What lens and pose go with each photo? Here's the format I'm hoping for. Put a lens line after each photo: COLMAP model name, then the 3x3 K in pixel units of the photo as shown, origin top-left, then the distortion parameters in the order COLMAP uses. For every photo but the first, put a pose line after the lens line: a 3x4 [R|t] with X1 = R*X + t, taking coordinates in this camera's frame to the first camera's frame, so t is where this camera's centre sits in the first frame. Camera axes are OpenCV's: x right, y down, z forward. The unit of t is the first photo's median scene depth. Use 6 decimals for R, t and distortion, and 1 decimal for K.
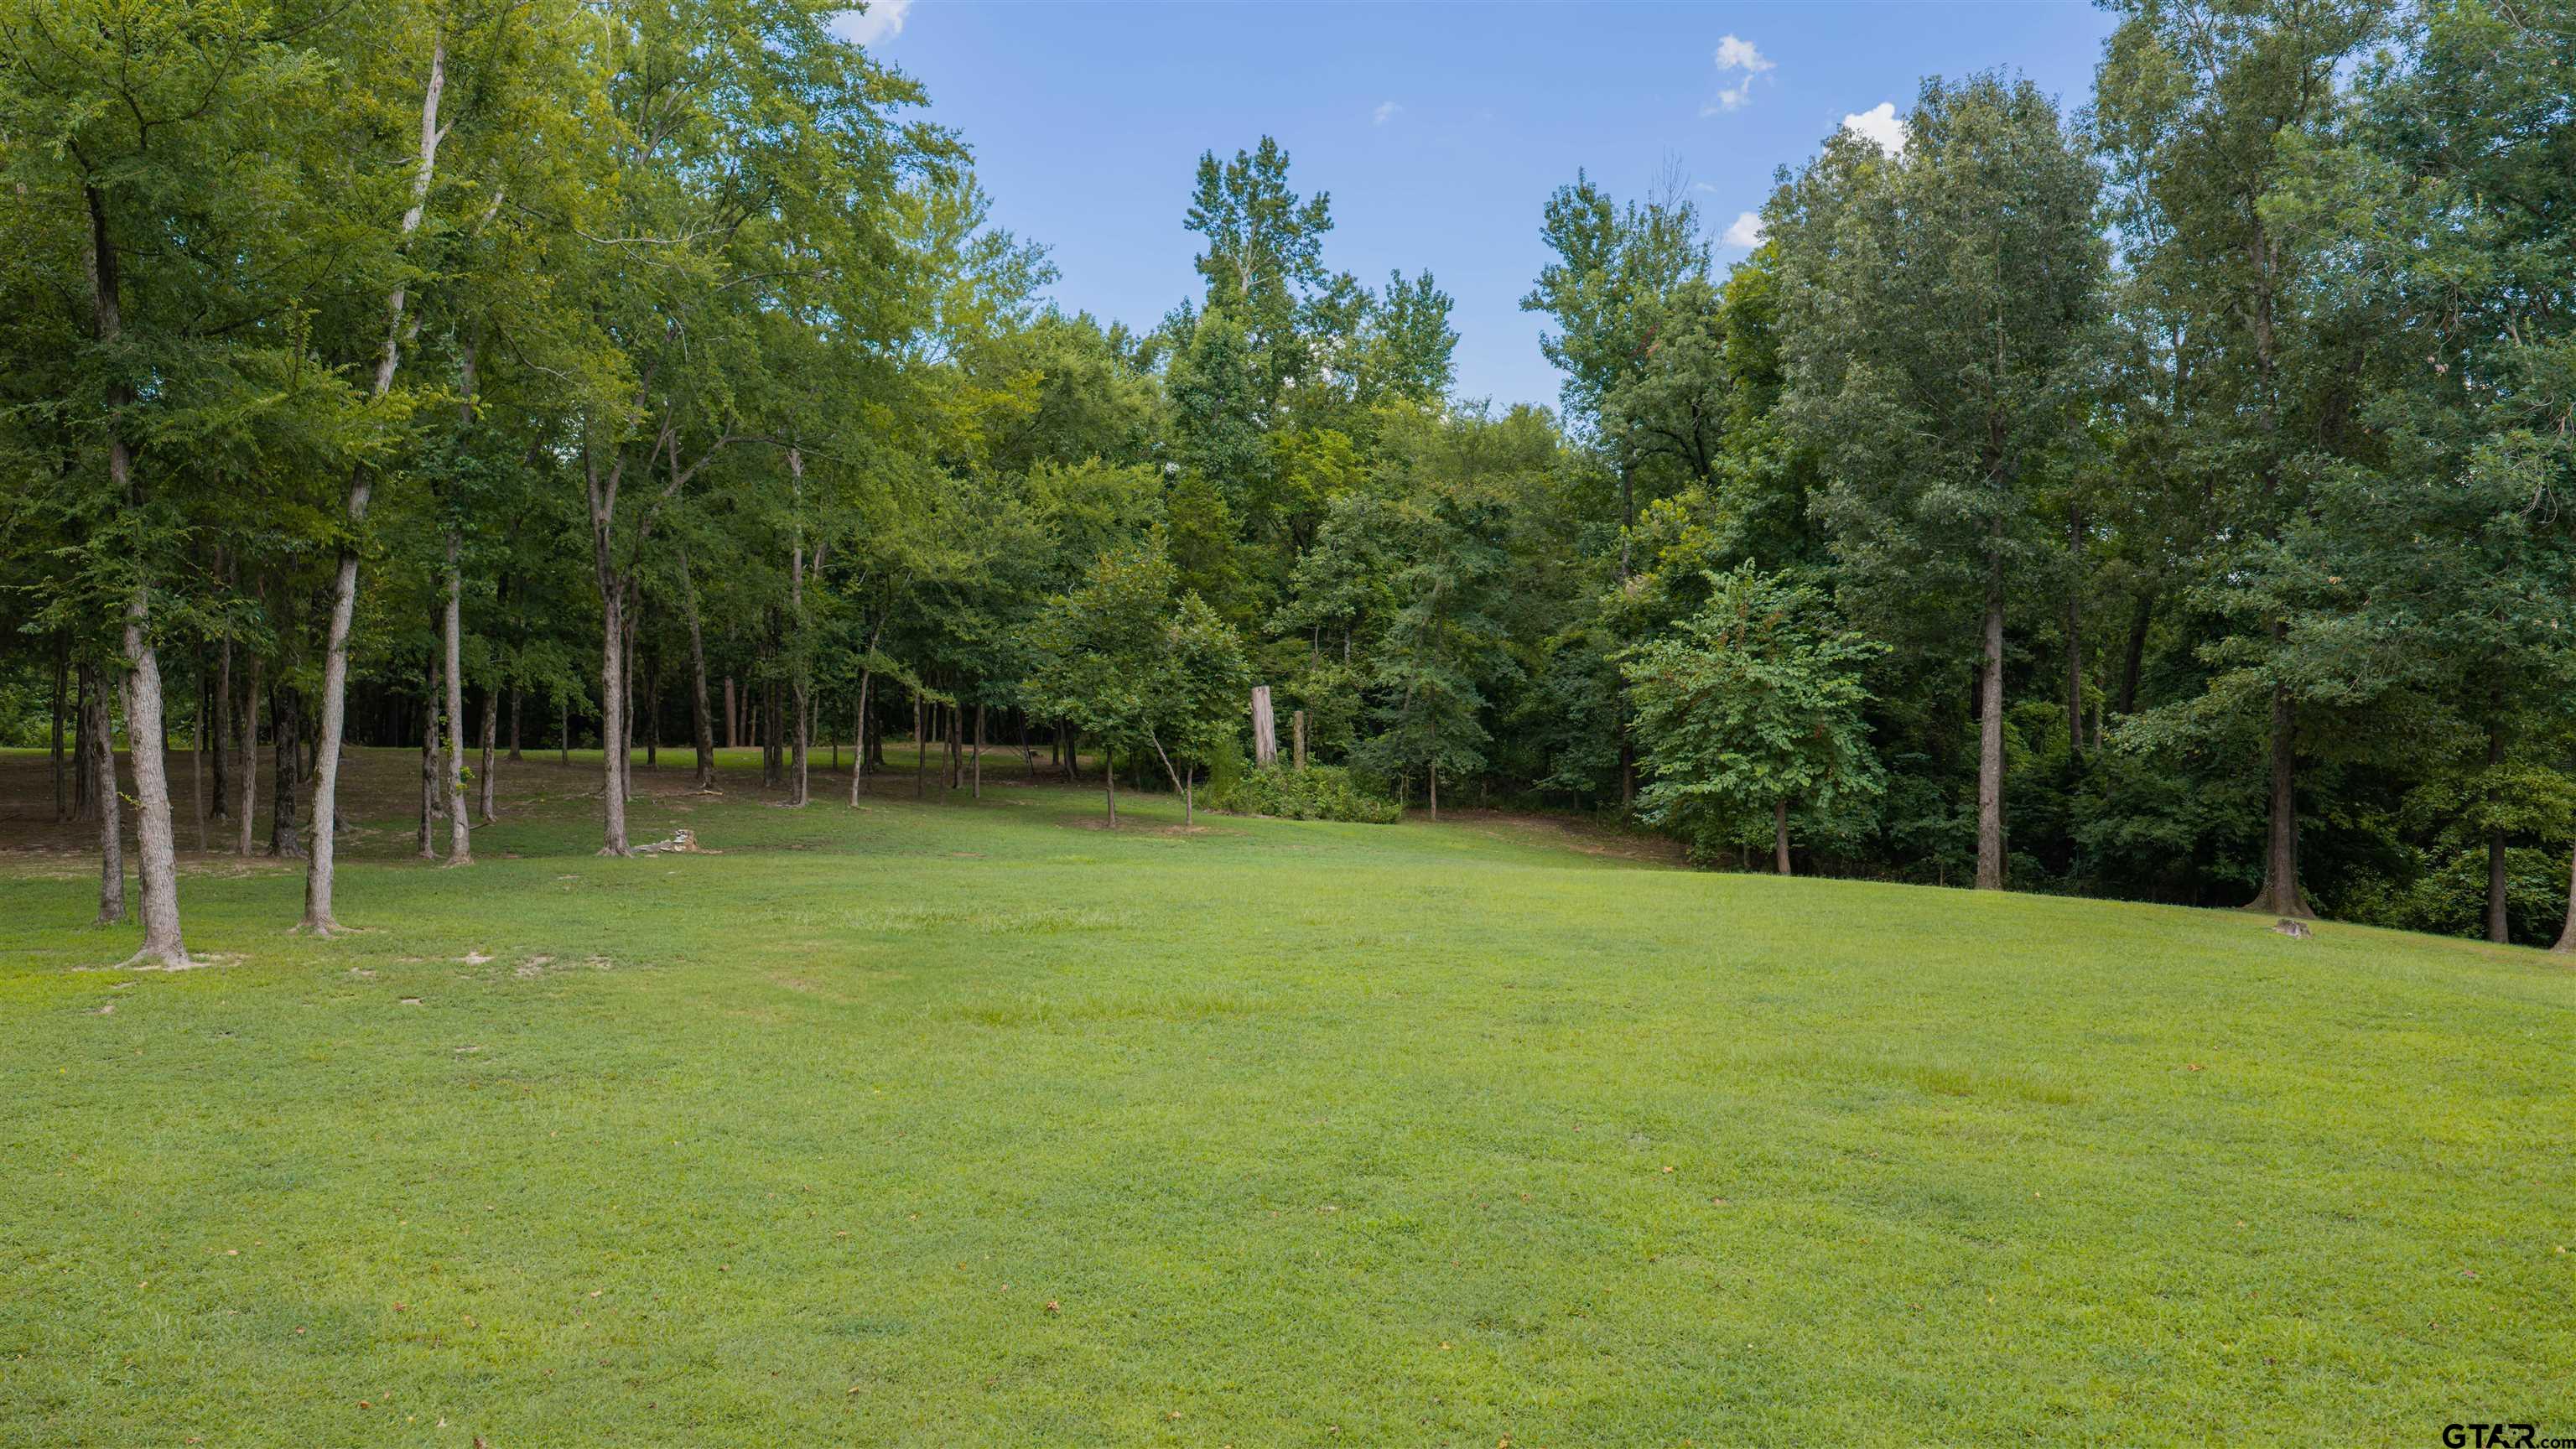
lens RADIAL K [[2135.6, 0, 1290.1], [0, 2135.6, 724.5], [0, 0, 1]] dist [0.019103, -0.040879]
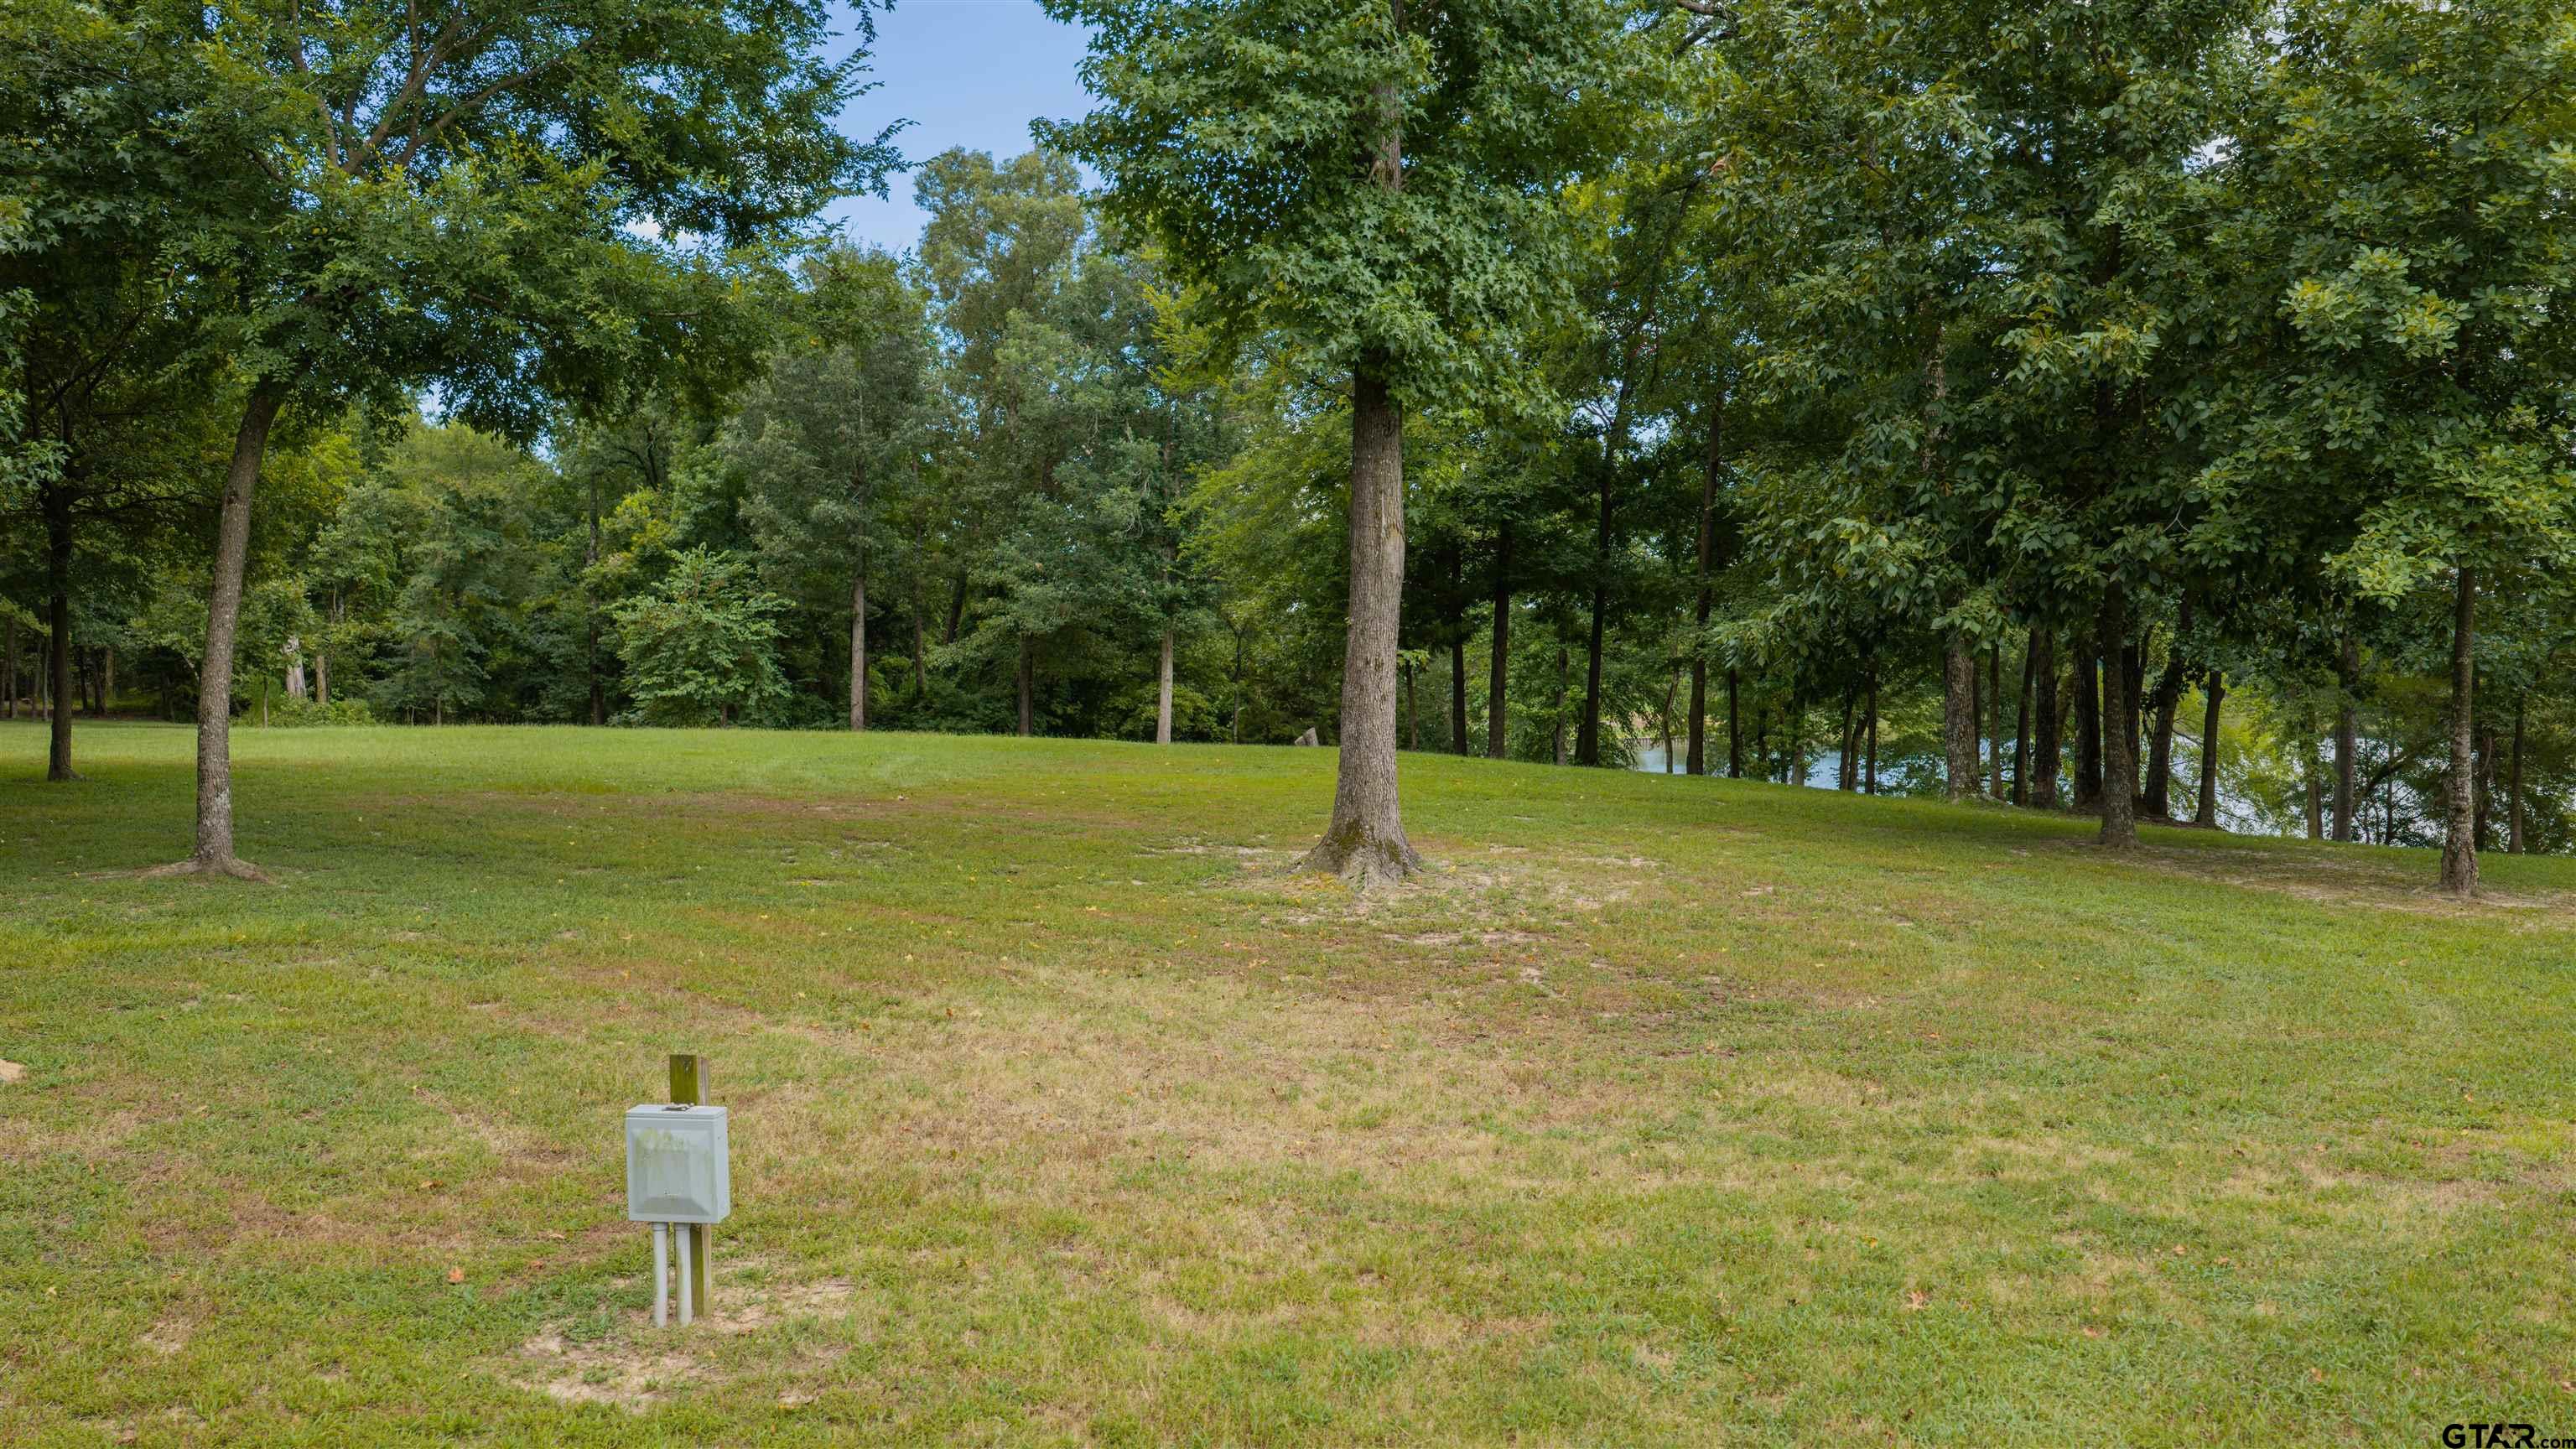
lens RADIAL K [[2135.6, 0, 1290.1], [0, 2135.6, 722.1], [0, 0, 1]] dist [0.019103, -0.040879]
pose [[0.874999, -0.006312, 0.484083, -0.153597], [0.006592, 0.999978, 0.001123, 0.049840], [-0.484079, 0.002208, 0.875022, -0.524520]]
